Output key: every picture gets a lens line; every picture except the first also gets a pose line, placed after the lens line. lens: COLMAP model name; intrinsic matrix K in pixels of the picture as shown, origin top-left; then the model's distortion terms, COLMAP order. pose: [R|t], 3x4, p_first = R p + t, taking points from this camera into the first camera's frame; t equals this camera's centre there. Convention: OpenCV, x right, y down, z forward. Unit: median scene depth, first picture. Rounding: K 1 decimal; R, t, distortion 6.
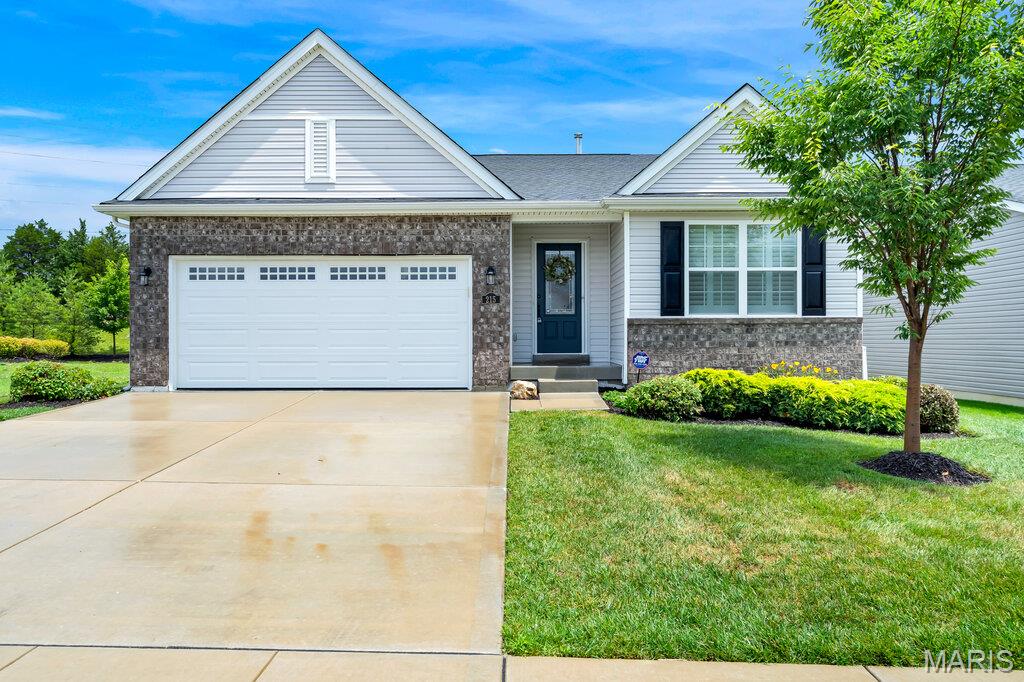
lens RADIAL K [[753.7, 0, 512.0], [0, 753.7, 341.0], [0, 0, 1]] dist [0.004900, 0.000632]
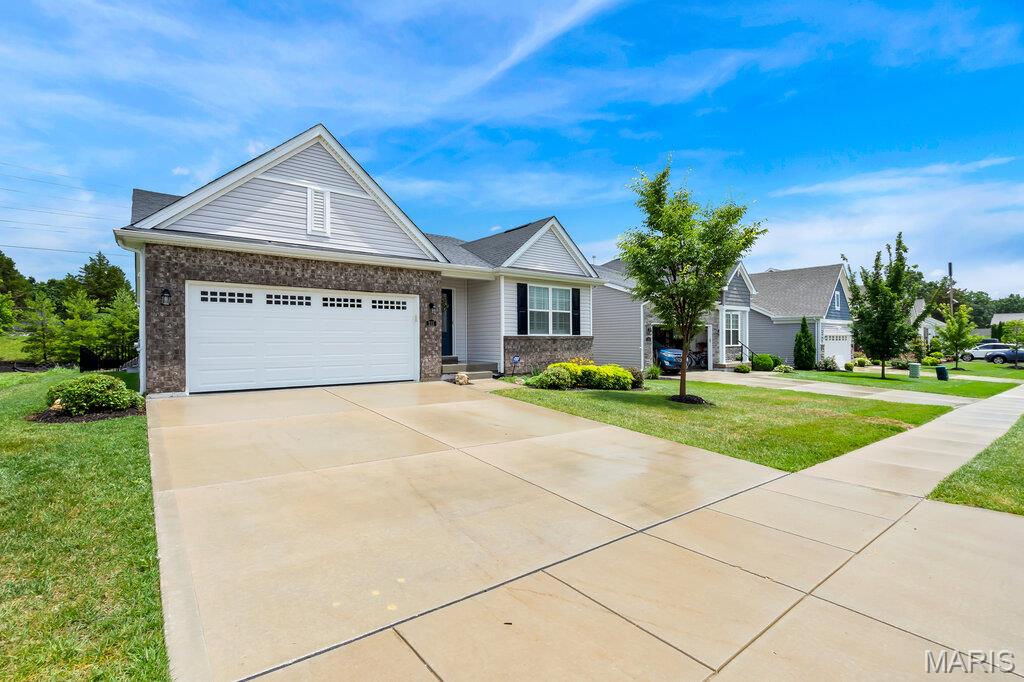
lens RADIAL K [[472.0, 0, 512.8], [0, 472.0, 339.1], [0, 0, 1]] dist [-0.001993, 0.000468]
pose [[0.784796, 0.001587, 0.619752, -0.511586], [0.007096, 0.999908, -0.011547, -0.009323], [-0.619713, 0.013460, 0.784713, 0.112231]]
